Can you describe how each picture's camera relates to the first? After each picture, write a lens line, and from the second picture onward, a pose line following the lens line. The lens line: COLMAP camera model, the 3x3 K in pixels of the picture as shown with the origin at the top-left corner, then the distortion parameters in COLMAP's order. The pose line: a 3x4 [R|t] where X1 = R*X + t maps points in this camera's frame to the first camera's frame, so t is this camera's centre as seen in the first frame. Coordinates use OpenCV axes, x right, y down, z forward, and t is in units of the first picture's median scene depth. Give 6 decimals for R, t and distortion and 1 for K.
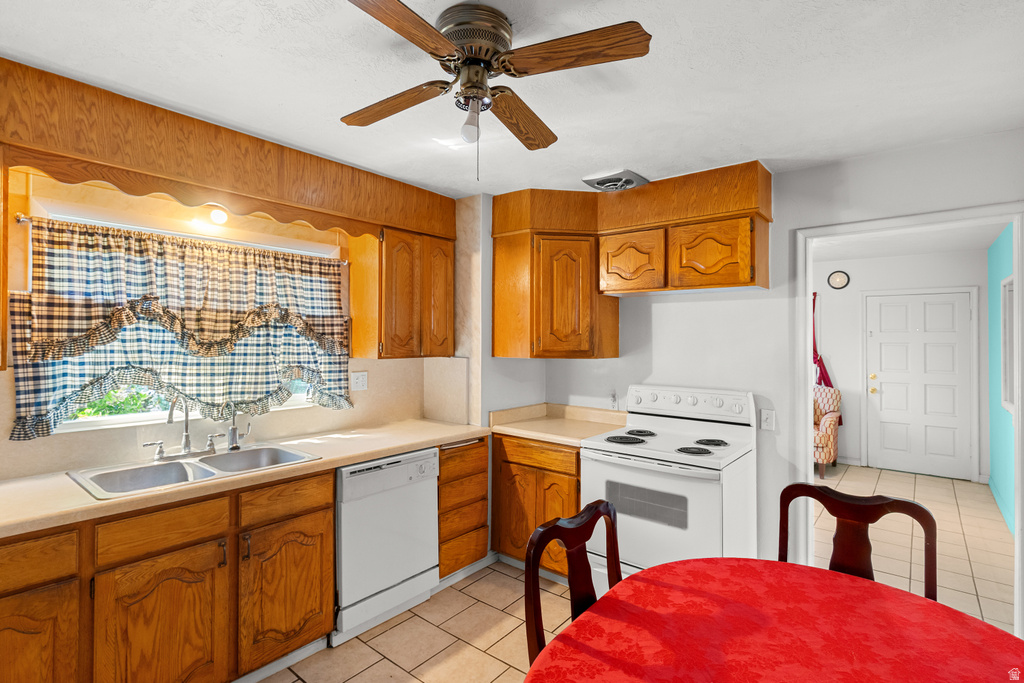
lens RADIAL K [[498.1, 0, 507.1], [0, 498.1, 328.5], [0, 0, 1]] dist [-0.000353, -0.000049]
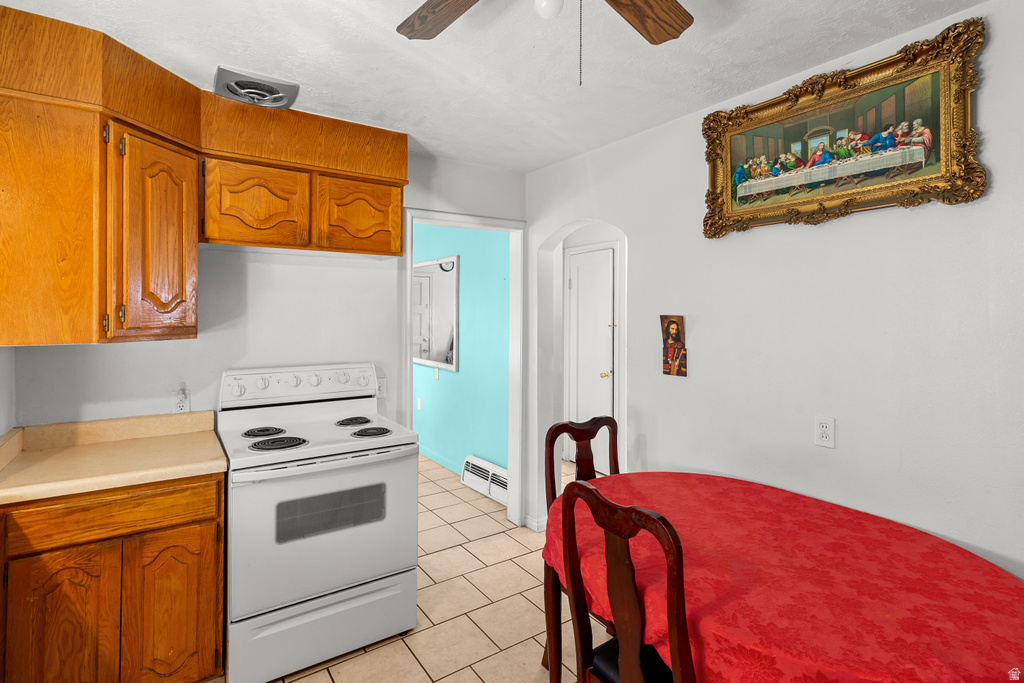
lens RADIAL K [[507.6, 0, 511.3], [0, 507.6, 306.0], [0, 0, 1]] dist [-0.001768, -0.000536]
pose [[0.276504, 0.004001, 0.961005, -0.400402], [-0.022818, 0.999737, 0.002403, 0.007012], [-0.960742, -0.022592, 0.276522, 0.454774]]
